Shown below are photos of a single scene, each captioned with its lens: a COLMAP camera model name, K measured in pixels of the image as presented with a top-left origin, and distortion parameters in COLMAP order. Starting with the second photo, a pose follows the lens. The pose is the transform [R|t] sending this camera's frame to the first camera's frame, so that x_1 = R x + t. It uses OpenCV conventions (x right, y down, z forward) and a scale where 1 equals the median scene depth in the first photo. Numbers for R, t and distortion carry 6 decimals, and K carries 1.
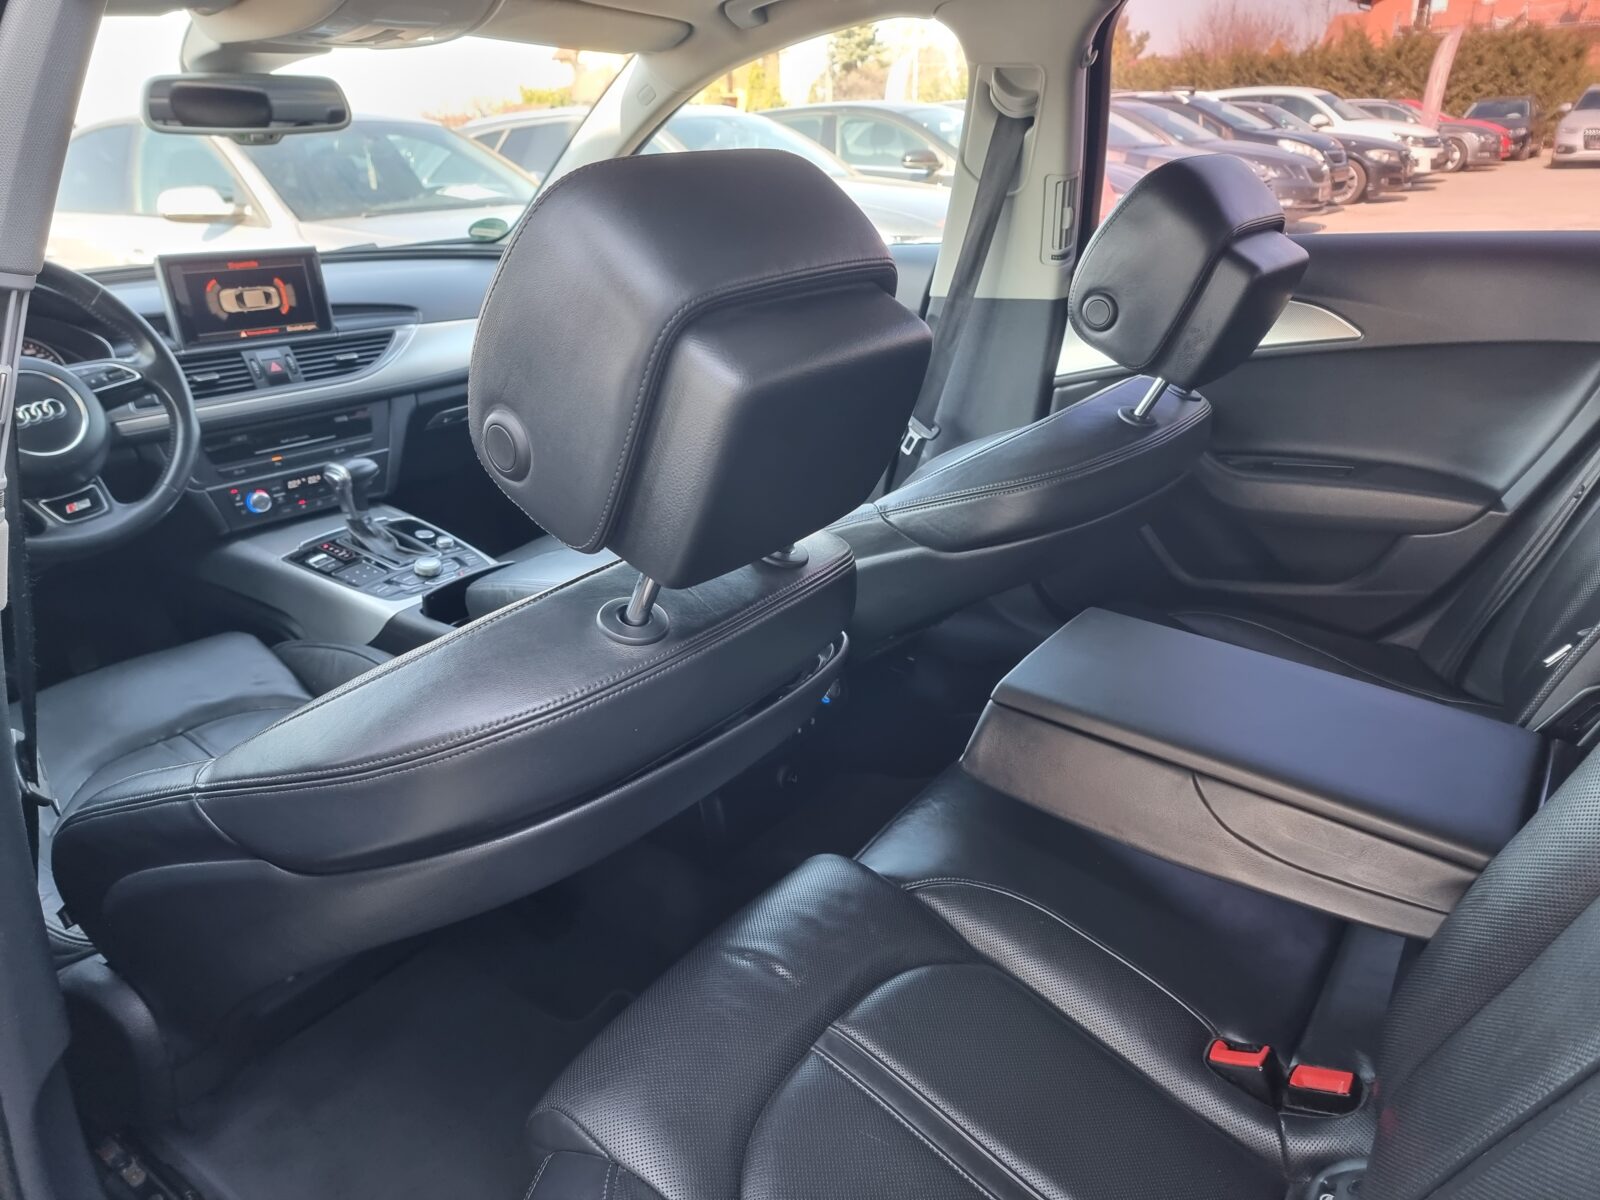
lens RADIAL K [[1105.5, 0, 790.8], [0, 1105.5, 606.9], [0, 0, 1]] dist [0.066614, -0.057549]
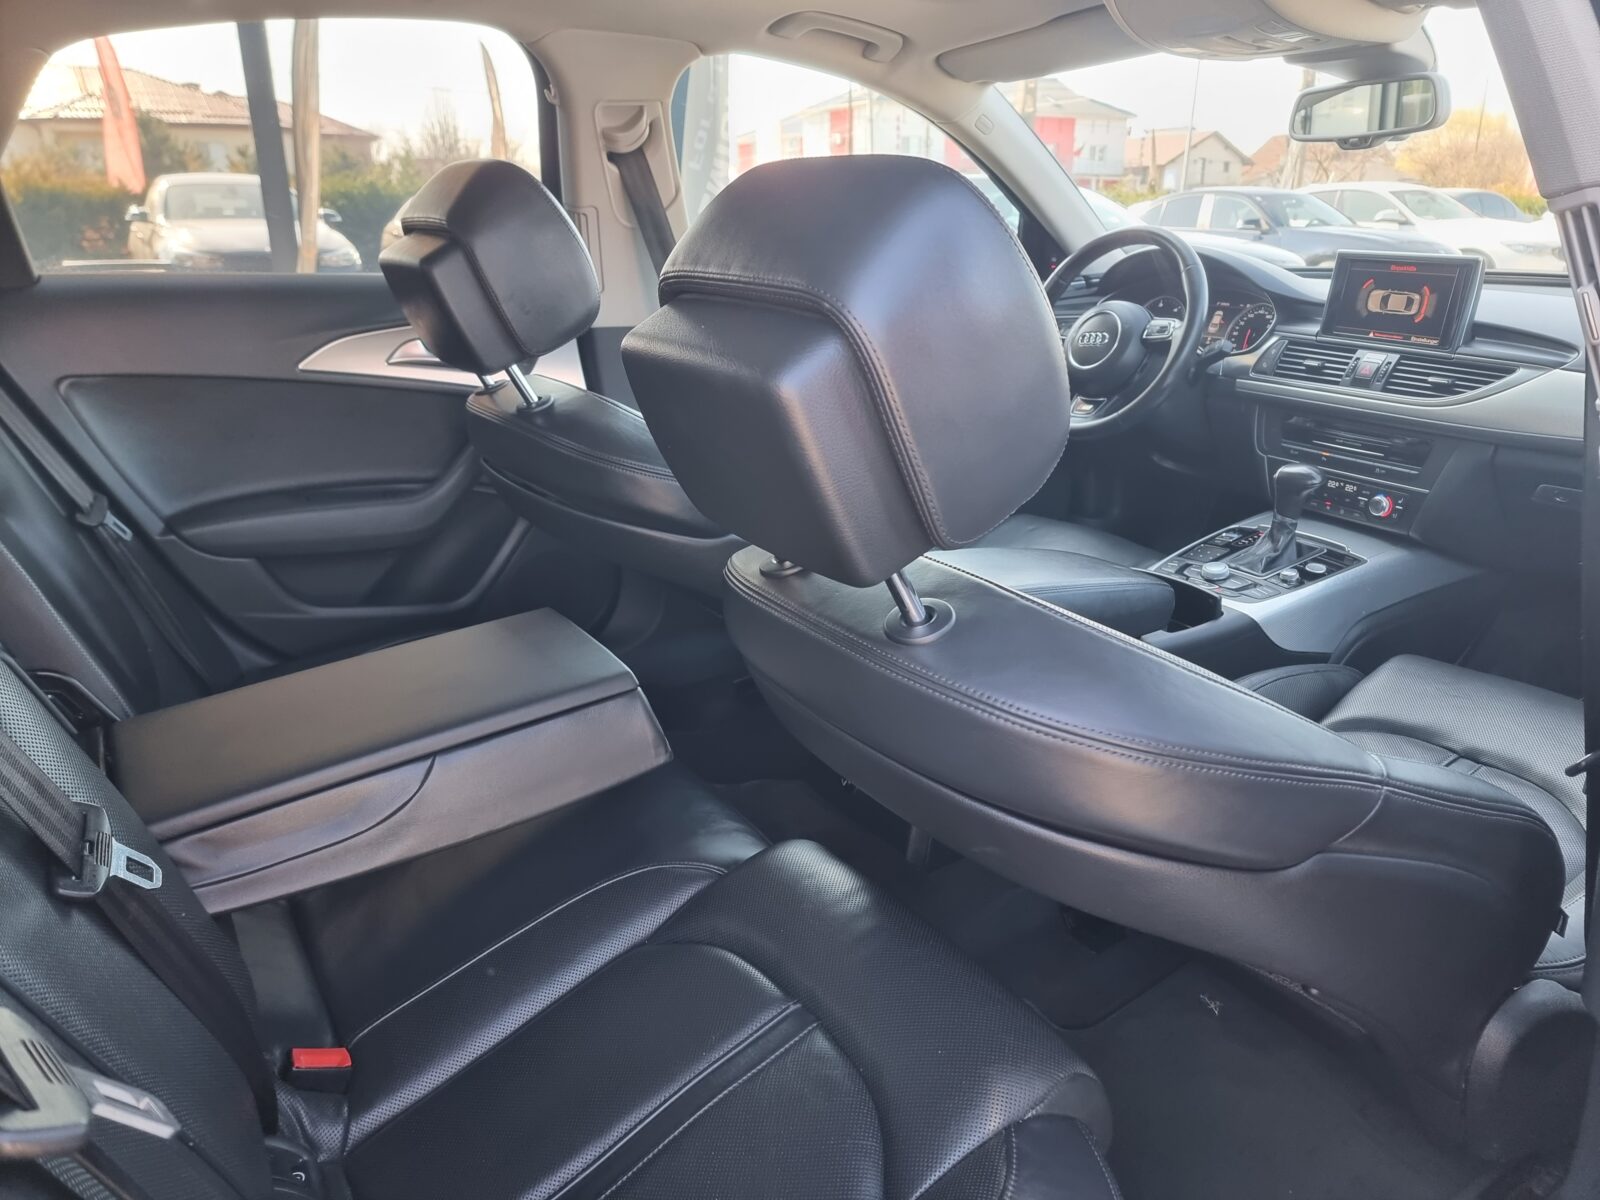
lens RADIAL K [[1136.6, 0, 800.0], [0, 1136.6, 600.0], [0, 0, 1]] dist [0.018740, 0.002324]
pose [[-0.376835, 0.326504, -0.866828, 0.667653], [-0.340916, 0.821240, 0.457539, -0.335788], [0.861262, 0.467932, -0.198162, 0.854804]]
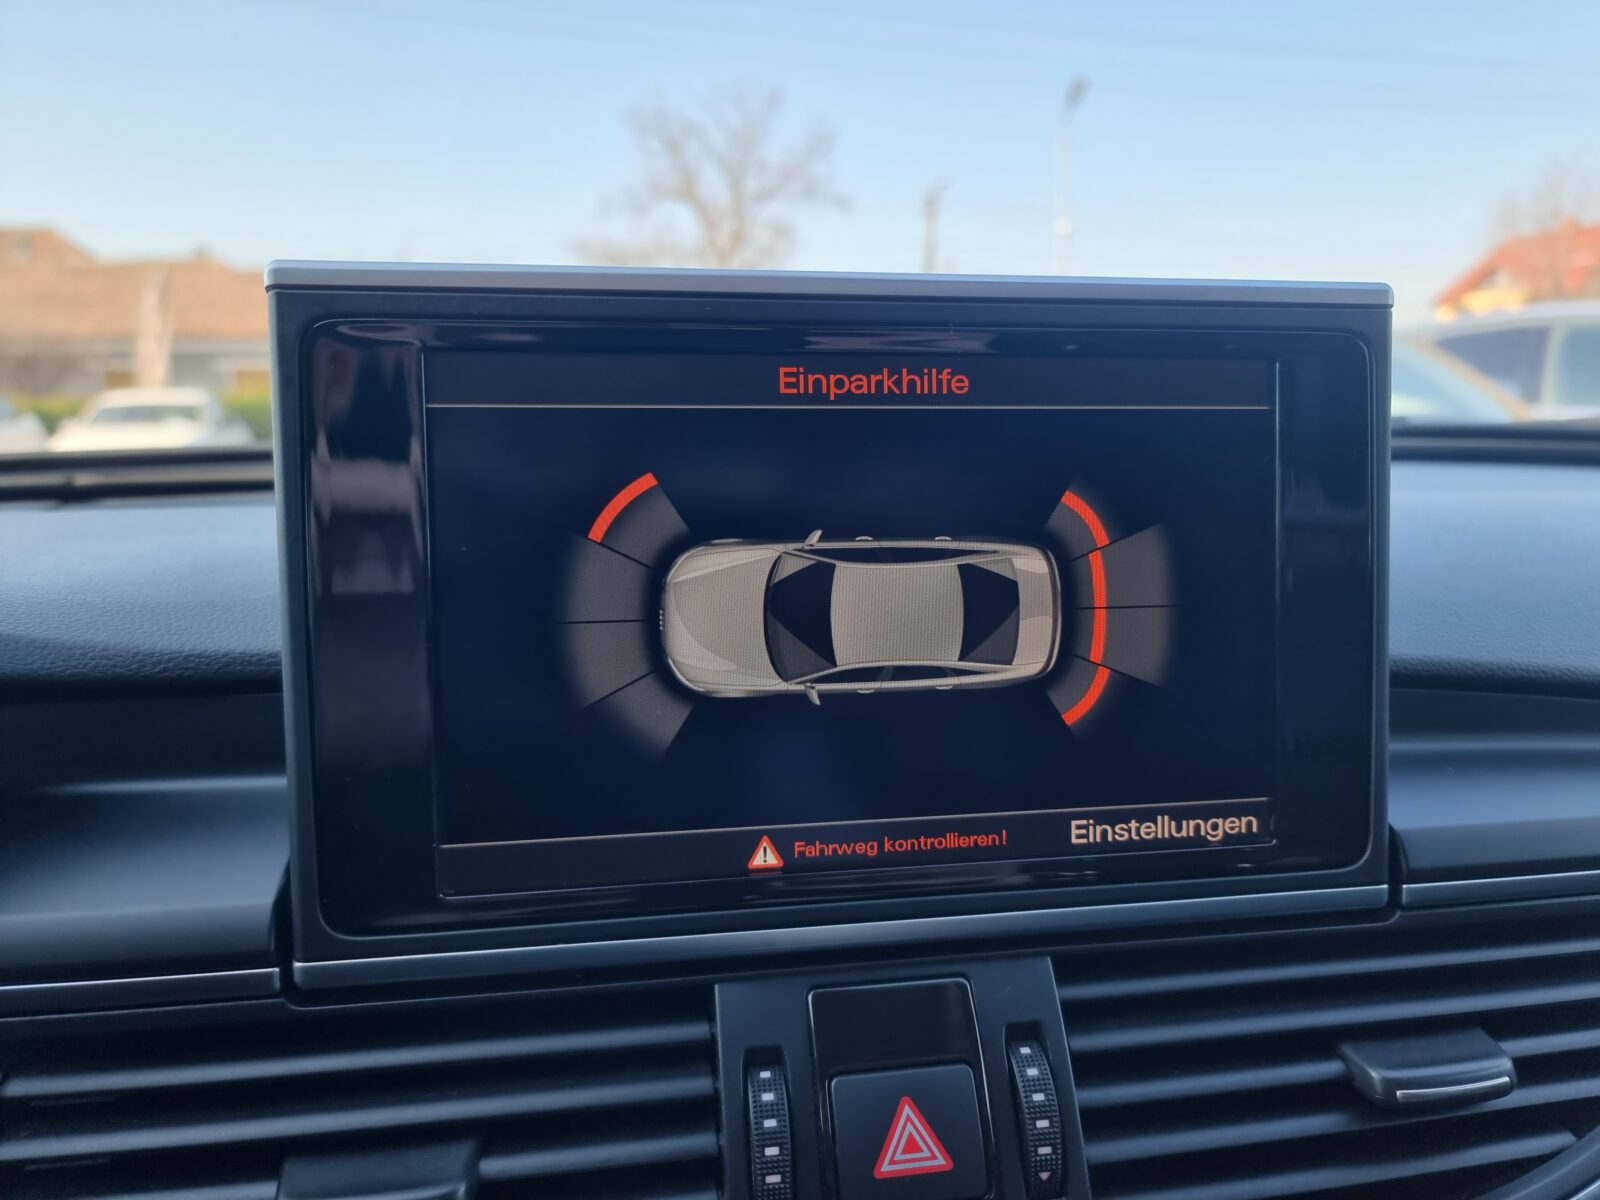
lens RADIAL K [[1136.6, 0, 800.0], [0, 1136.6, 600.0], [0, 0, 1]] dist [0.018740, 0.002324]
pose [[0.778822, 0.119856, -0.615687, -0.393605], [-0.244337, 0.962010, -0.121803, -0.252116], [0.577699, 0.245298, 0.778520, 0.867285]]
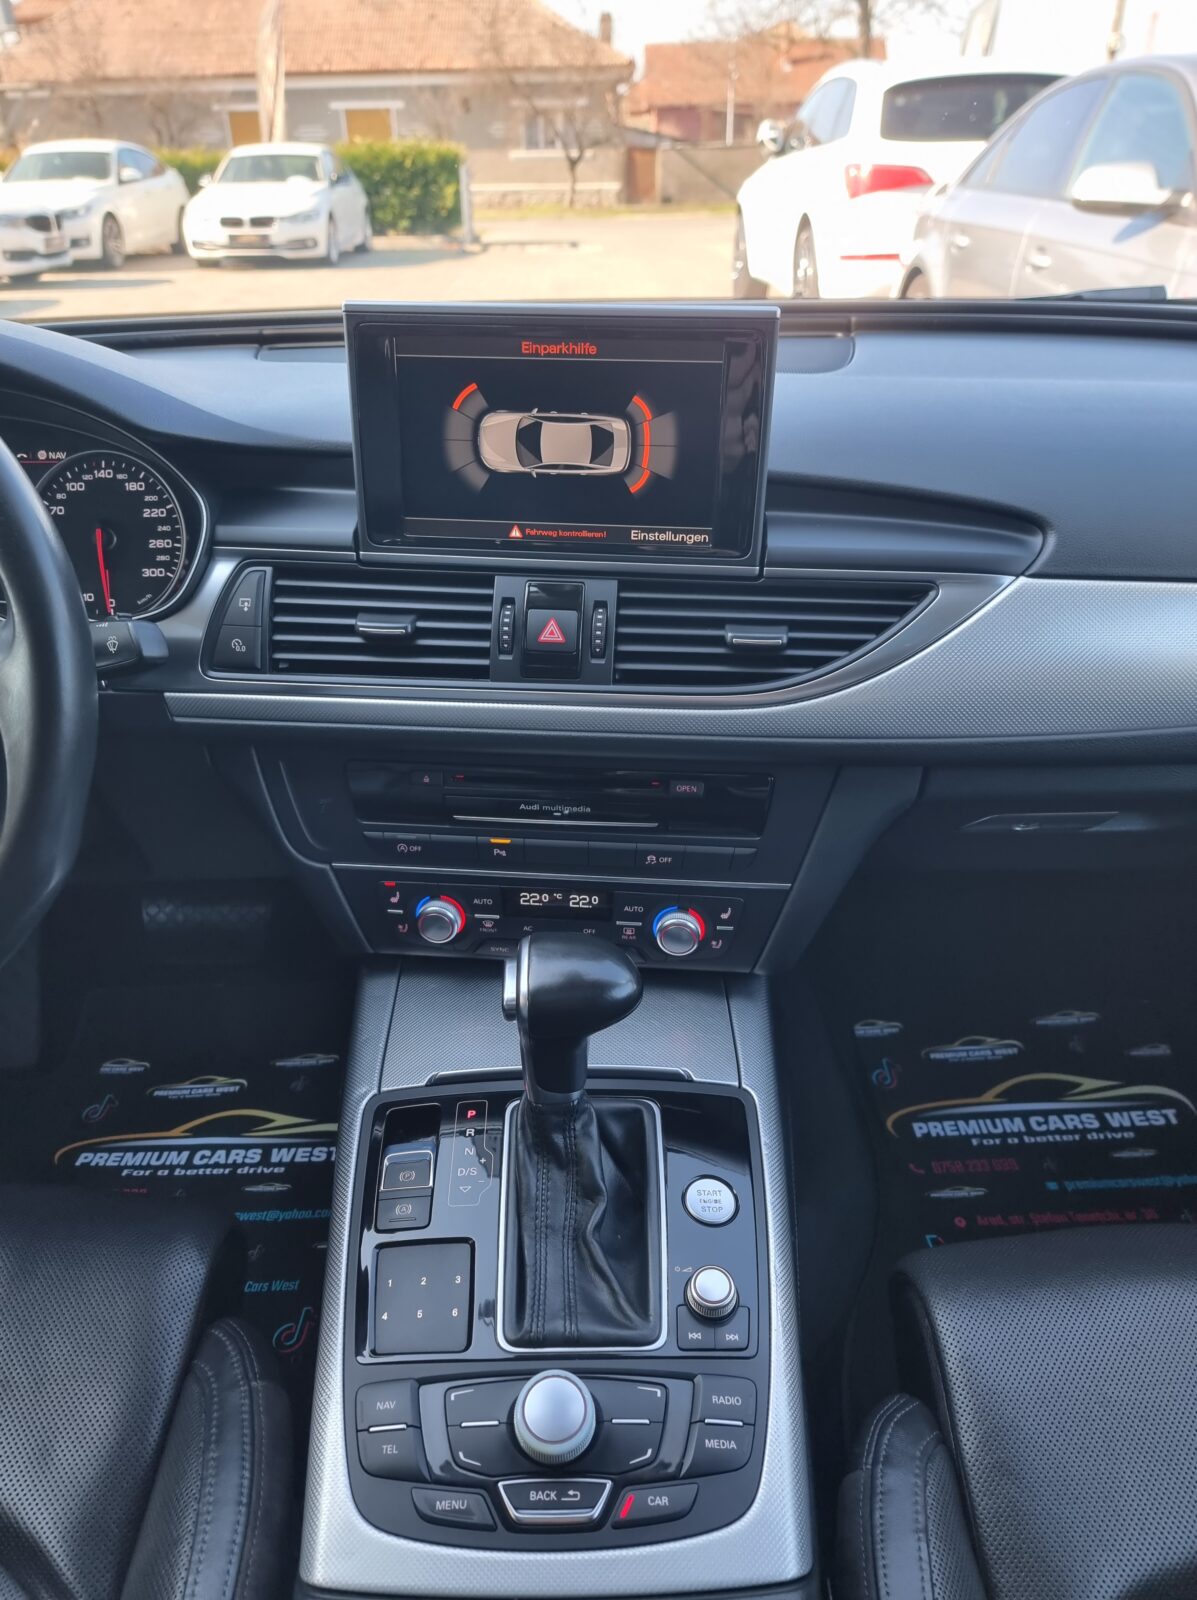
lens RADIAL K [[1105.5, 0, 583.7], [0, 1105.5, 792.8], [0, 0, 1]] dist [0.066614, -0.057549]
pose [[0.579622, 0.417159, -0.700012, -0.166907], [-0.311149, 0.907242, 0.283017, -0.271429], [0.753143, 0.053765, 0.655656, 0.757100]]
